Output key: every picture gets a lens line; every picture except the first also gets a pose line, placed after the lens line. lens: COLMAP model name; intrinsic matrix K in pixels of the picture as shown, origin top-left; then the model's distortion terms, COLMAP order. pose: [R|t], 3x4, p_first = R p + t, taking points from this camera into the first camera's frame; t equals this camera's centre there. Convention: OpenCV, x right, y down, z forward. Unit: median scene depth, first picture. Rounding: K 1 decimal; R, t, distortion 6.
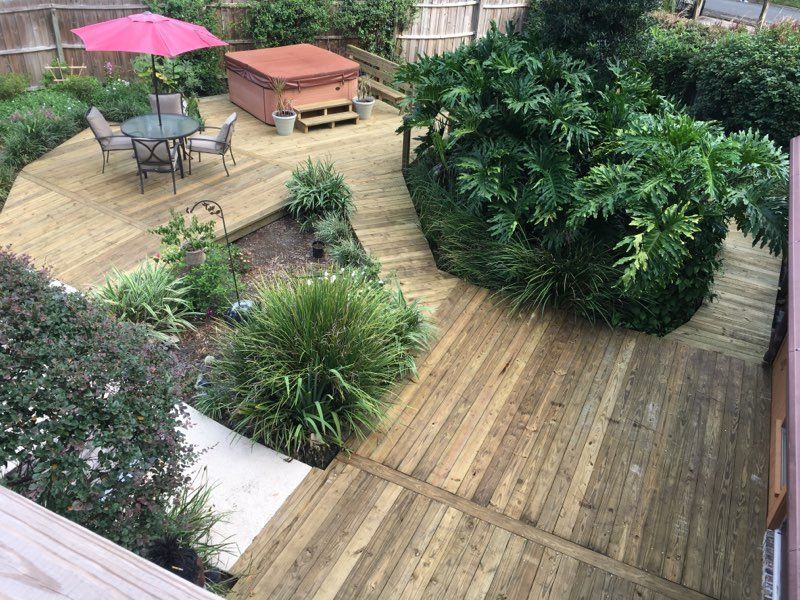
lens RADIAL K [[621.5, 0, 400.0], [0, 621.5, 300.0], [0, 0, 1]] dist [0.060076, -0.065723]
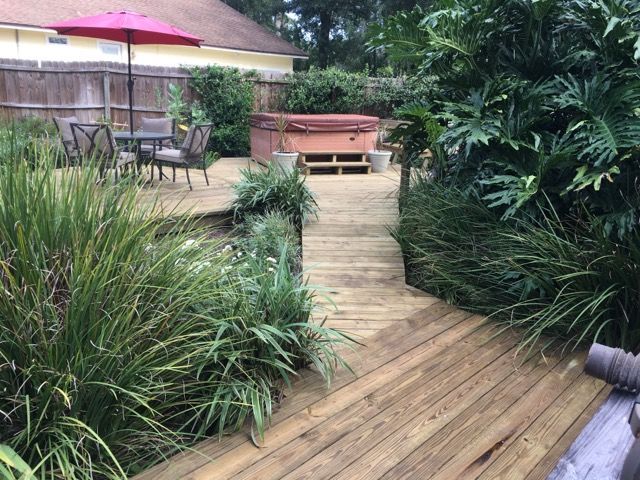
lens RADIAL K [[535.1, 0, 320.0], [0, 535.1, 240.0], [0, 0, 1]] dist [0.053264, -0.002958]
pose [[0.961866, 0.048592, -0.269171, 0.117134], [-0.132023, 0.944345, -0.301300, 0.078427], [0.239549, 0.325347, 0.914749, 0.470128]]
